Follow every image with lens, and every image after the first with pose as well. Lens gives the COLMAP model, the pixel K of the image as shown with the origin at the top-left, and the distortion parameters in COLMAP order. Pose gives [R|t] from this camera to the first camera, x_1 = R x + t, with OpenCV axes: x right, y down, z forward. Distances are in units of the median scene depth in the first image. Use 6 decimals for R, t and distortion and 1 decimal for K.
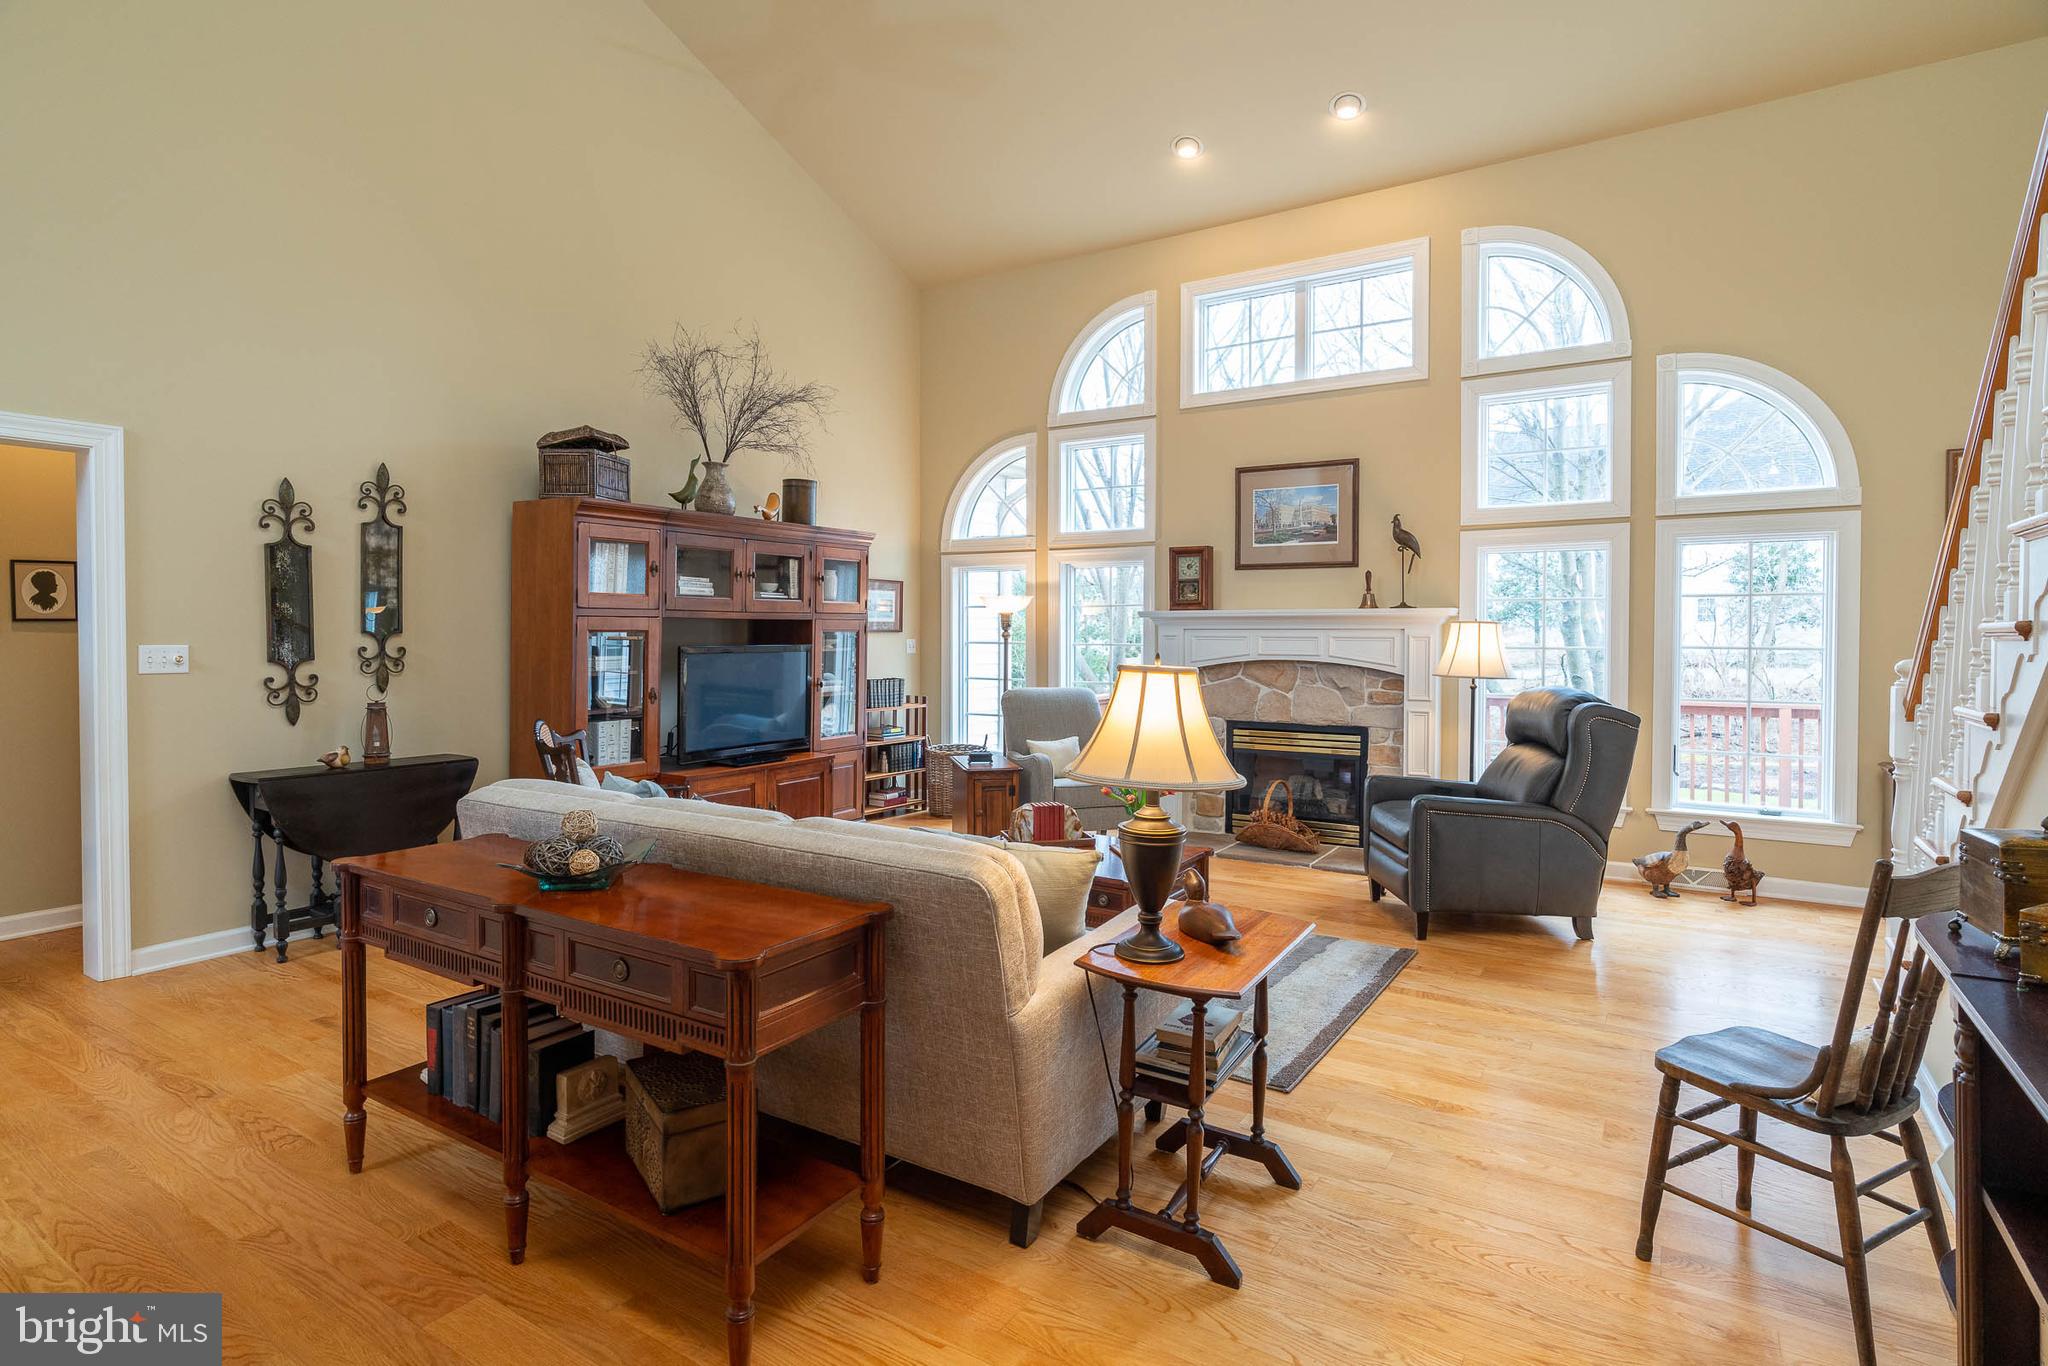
lens RADIAL K [[1032.1, 0, 1017.1], [0, 1032.1, 648.4], [0, 0, 1]] dist [-0.004470, 0.000871]
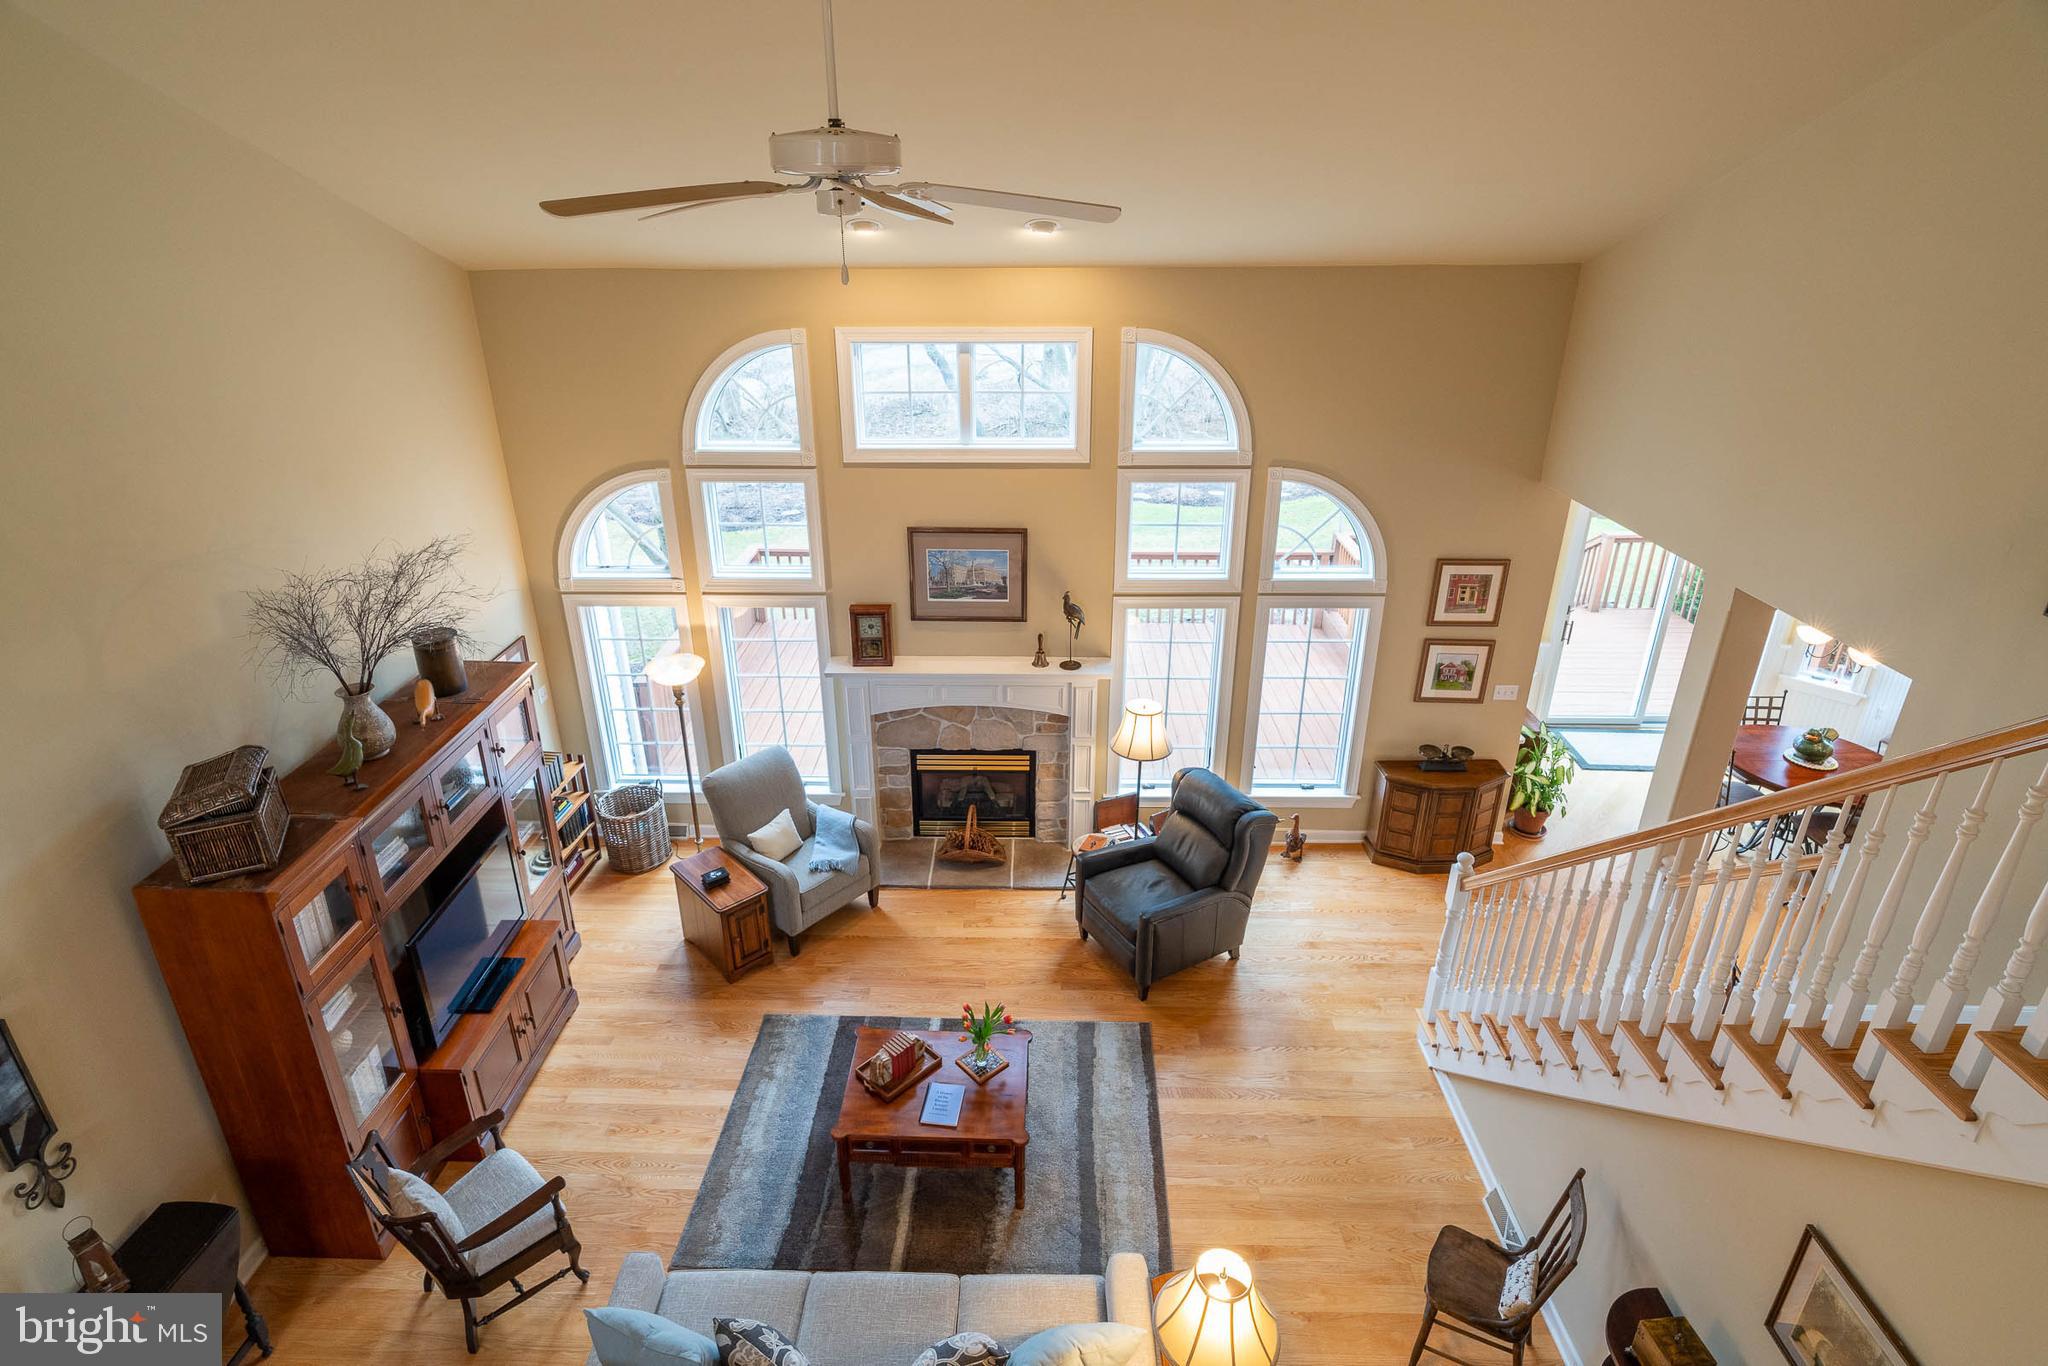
lens RADIAL K [[1032.1, 0, 1017.1], [0, 1032.1, 648.4], [0, 0, 1]] dist [-0.004470, 0.000871]
pose [[0.853505, -0.205738, 0.478750, -0.214538], [0.012954, 0.926849, 0.375210, -0.464538], [-0.520924, -0.314042, 0.793735, 0.110363]]
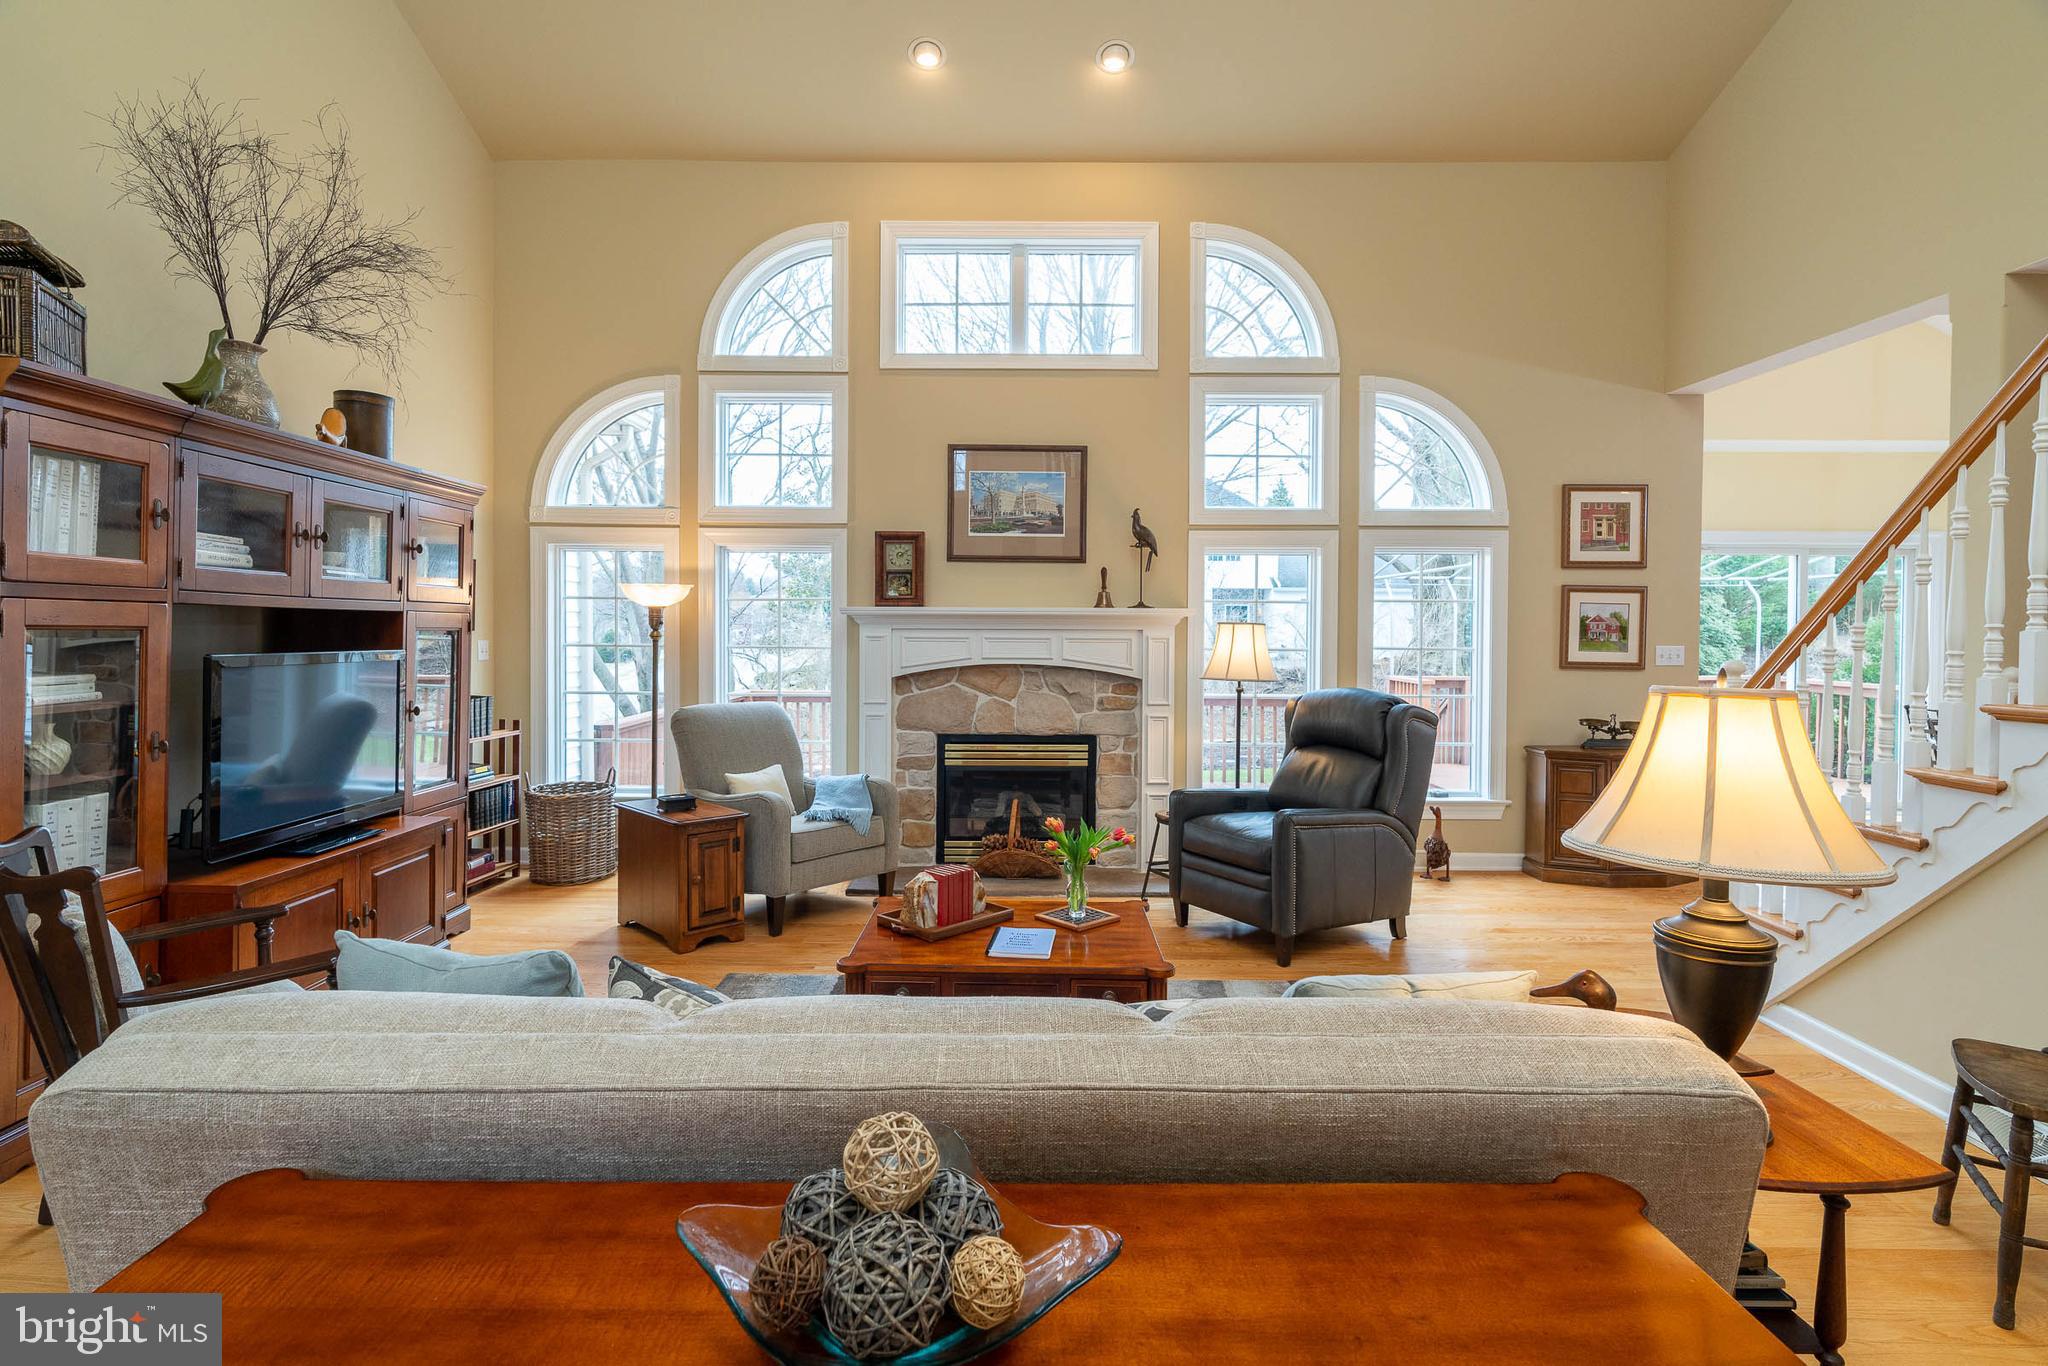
lens RADIAL K [[1032.1, 0, 1017.1], [0, 1032.1, 648.4], [0, 0, 1]] dist [-0.004470, 0.000871]
pose [[0.843784, -0.004674, 0.536662, -0.217765], [0.003748, 0.999989, 0.002817, -0.004878], [-0.536669, -0.000365, 0.843793, 0.245358]]
